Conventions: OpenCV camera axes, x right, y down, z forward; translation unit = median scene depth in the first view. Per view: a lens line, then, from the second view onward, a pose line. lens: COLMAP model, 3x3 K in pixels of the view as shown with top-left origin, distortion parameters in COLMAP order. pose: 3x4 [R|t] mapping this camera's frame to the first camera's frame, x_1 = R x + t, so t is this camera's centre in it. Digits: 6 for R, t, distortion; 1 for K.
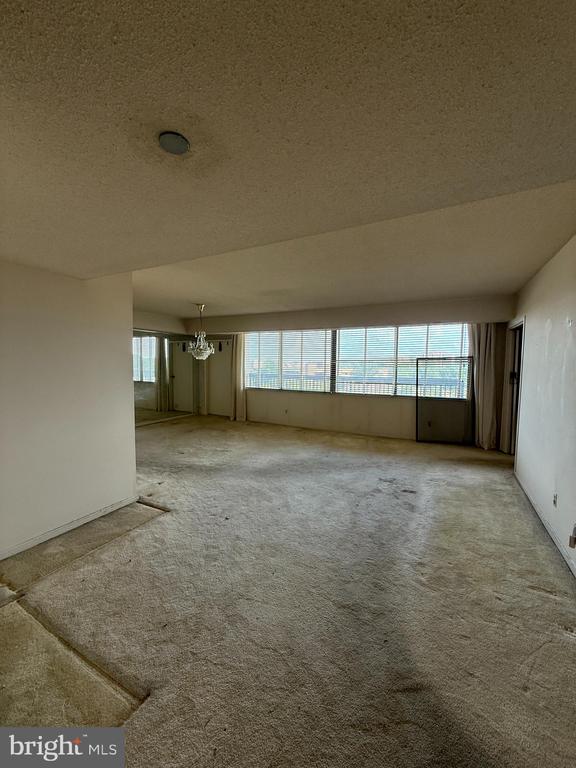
lens RADIAL K [[308.0, 0, 290.2], [0, 308.0, 381.4], [0, 0, 1]] dist [0.000921, 0.000043]
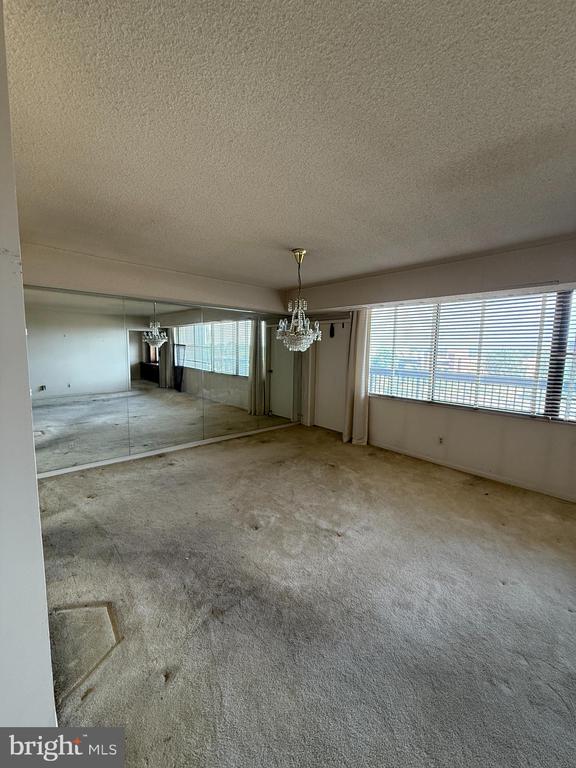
lens RADIAL K [[308.0, 0, 290.2], [0, 308.0, 381.4], [0, 0, 1]] dist [0.000921, 0.000043]
pose [[0.937394, 0.042231, -0.345700, -0.081166], [-0.028218, 0.998567, 0.045472, -0.031758], [0.347125, -0.032871, 0.937243, 0.359183]]
